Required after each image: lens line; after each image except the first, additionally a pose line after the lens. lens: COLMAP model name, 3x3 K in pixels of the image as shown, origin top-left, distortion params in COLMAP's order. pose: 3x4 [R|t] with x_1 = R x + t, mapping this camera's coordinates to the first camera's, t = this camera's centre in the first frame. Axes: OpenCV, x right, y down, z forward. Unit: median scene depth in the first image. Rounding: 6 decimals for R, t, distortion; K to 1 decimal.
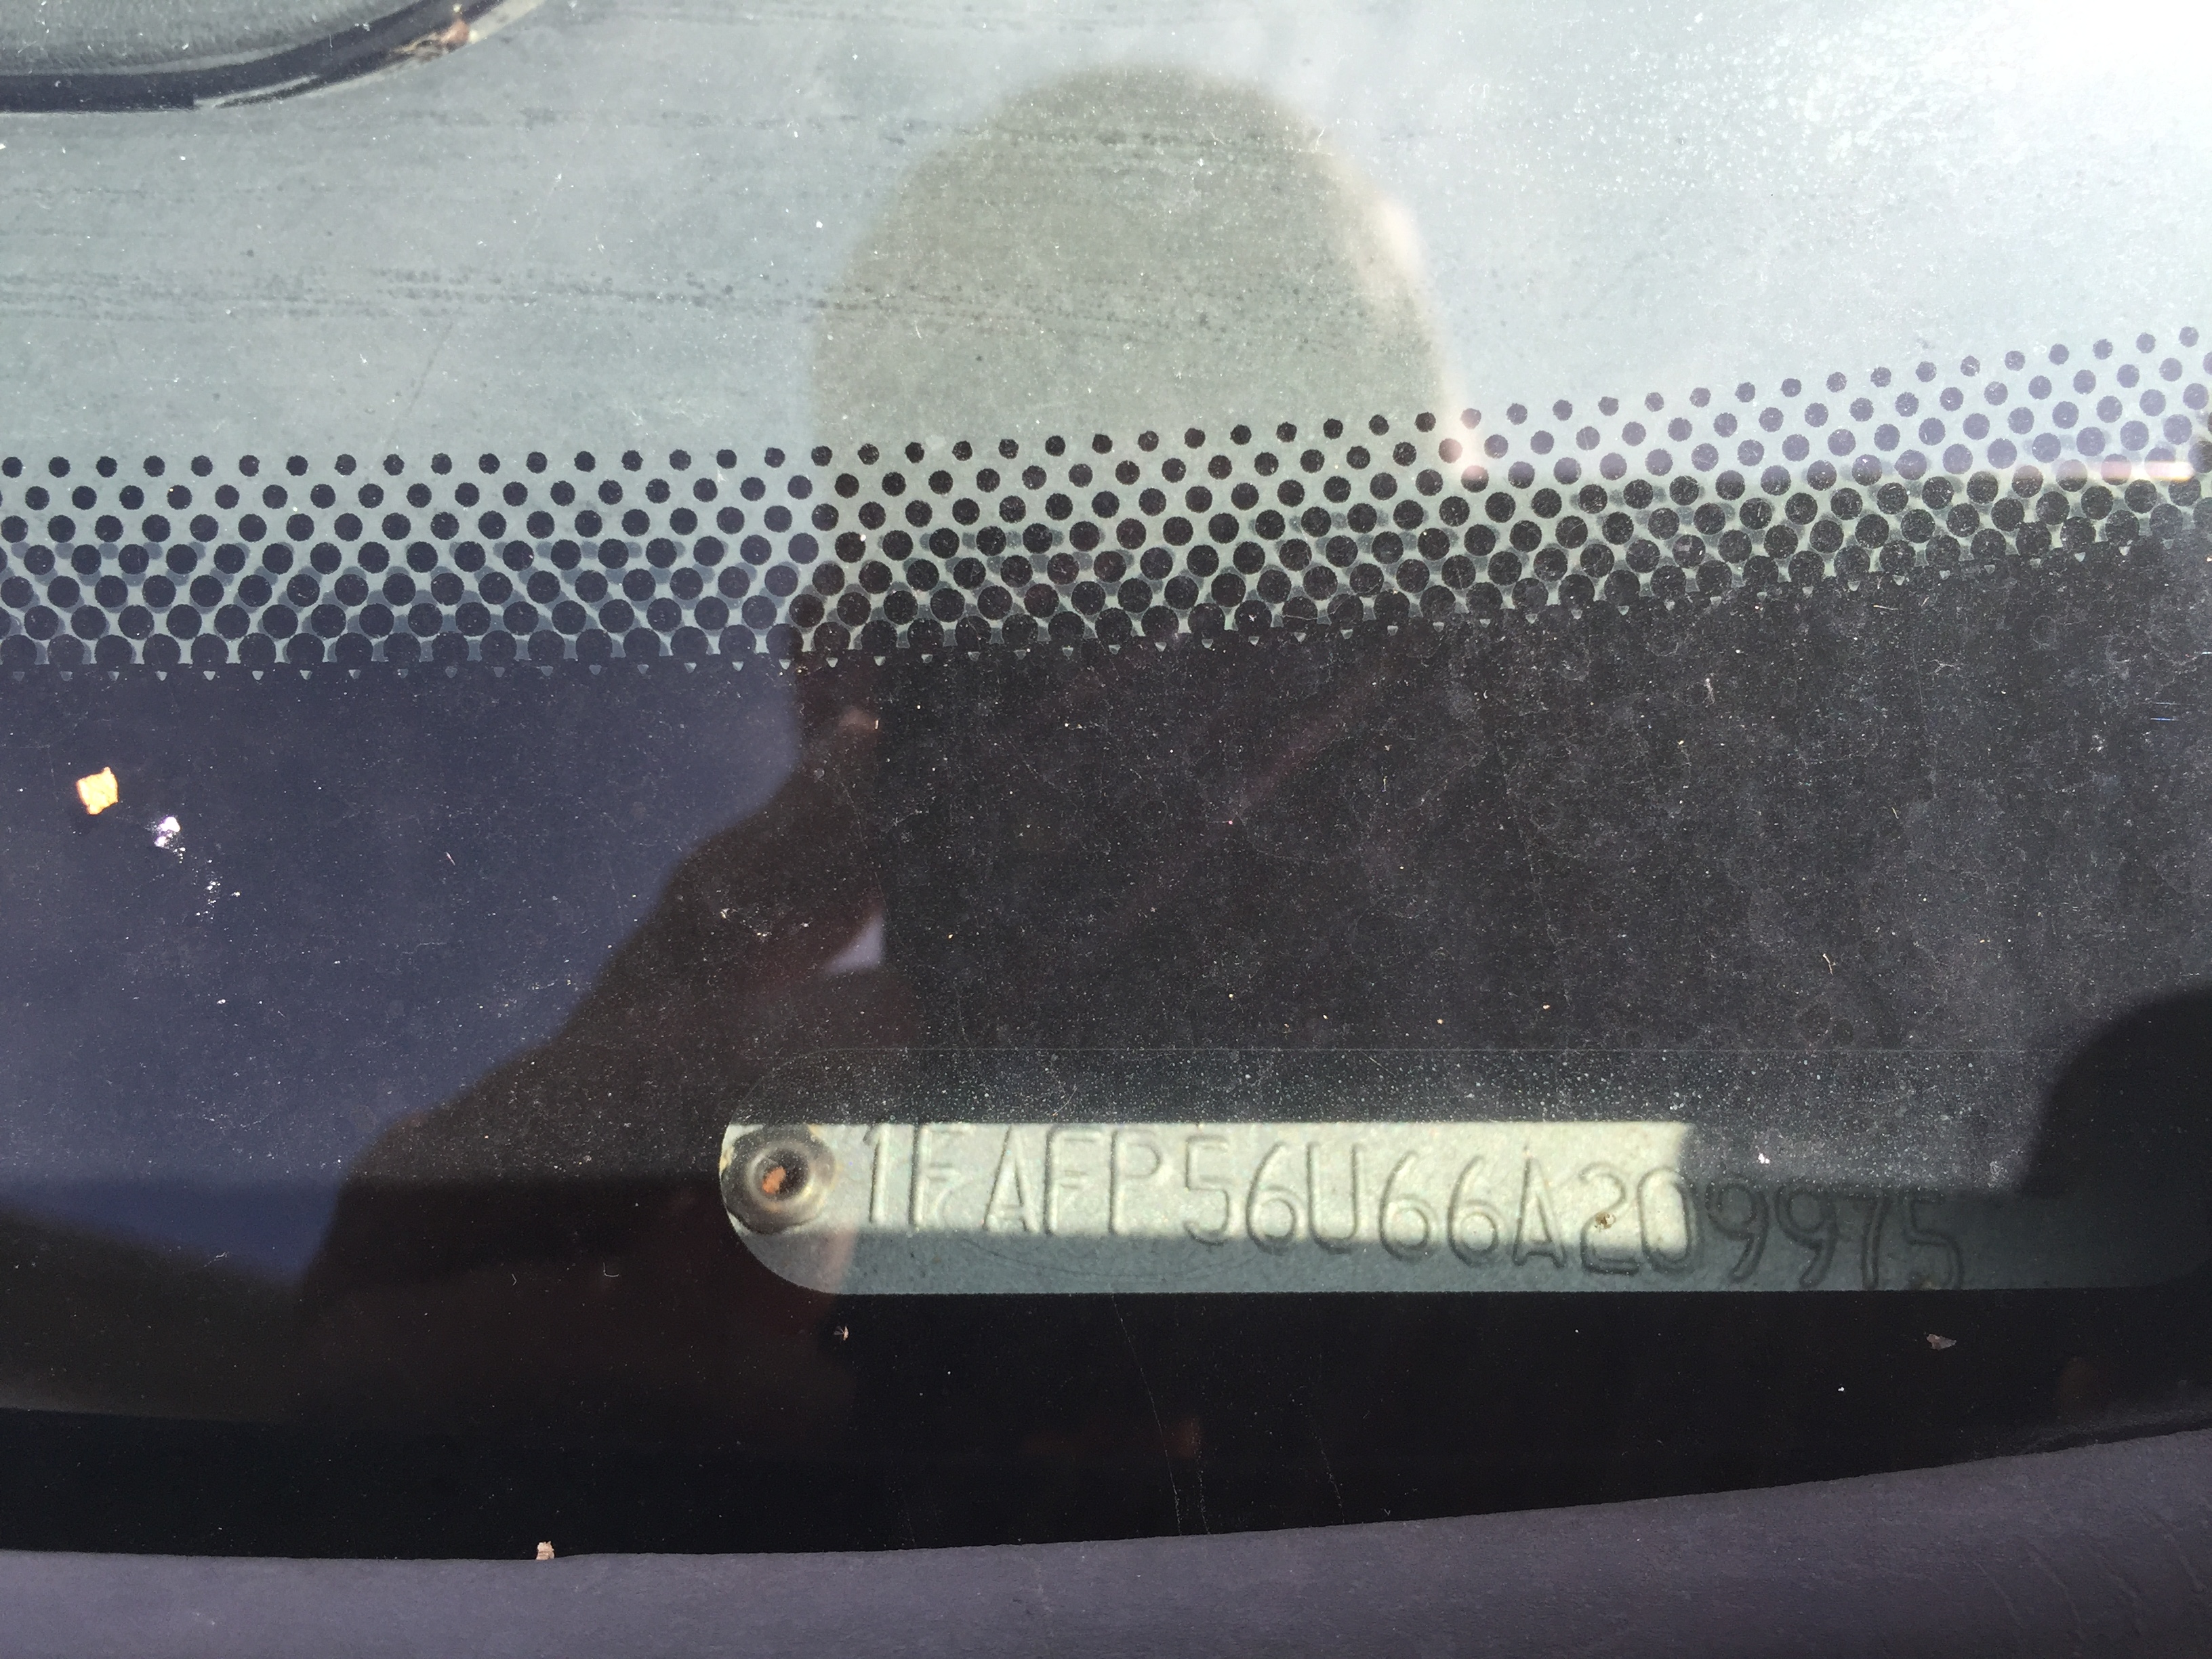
lens RADIAL K [[1875.9, 0, 1032.1], [0, 1875.9, 777.7], [0, 0, 1]] dist [0.095873, -0.107329]
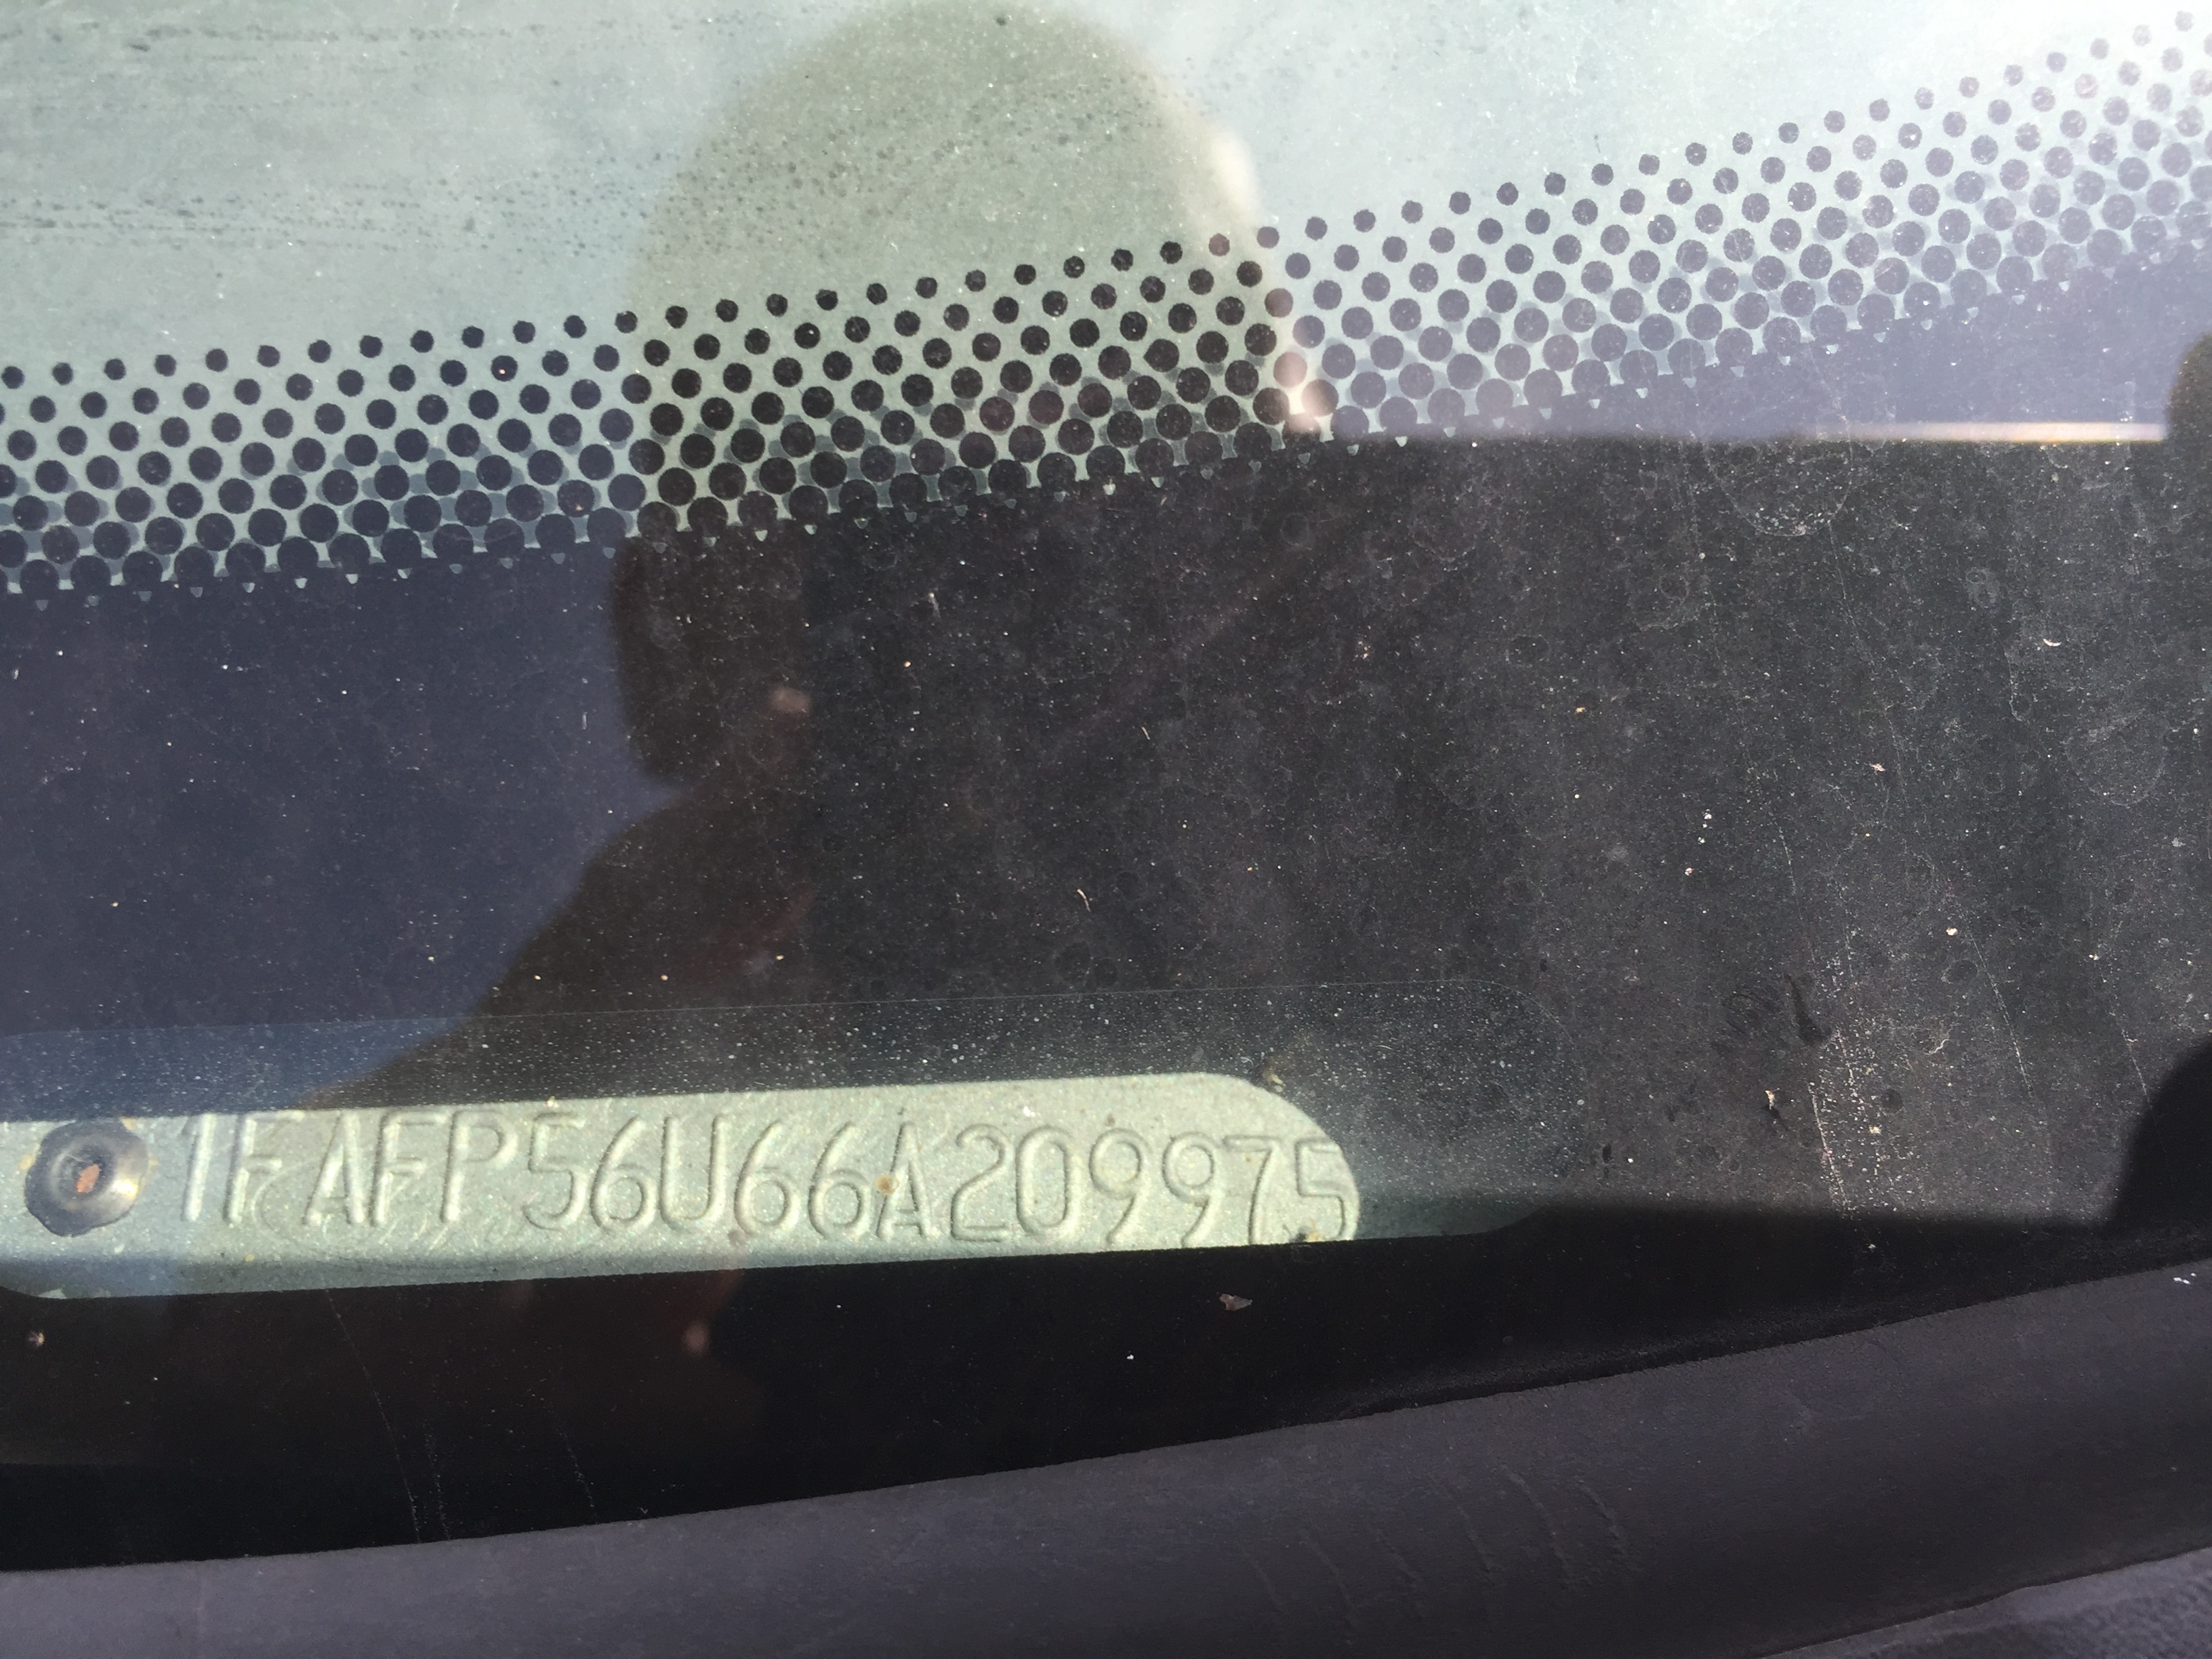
lens RADIAL K [[1843.1, 0, 1101.1], [0, 1843.1, 802.1], [0, 0, 1]] dist [0.095459, -0.125074]
pose [[0.999140, -0.034937, -0.022342, 0.448233], [0.035263, 0.999275, 0.014348, 0.038100], [0.021825, -0.015124, 0.999647, 0.104765]]
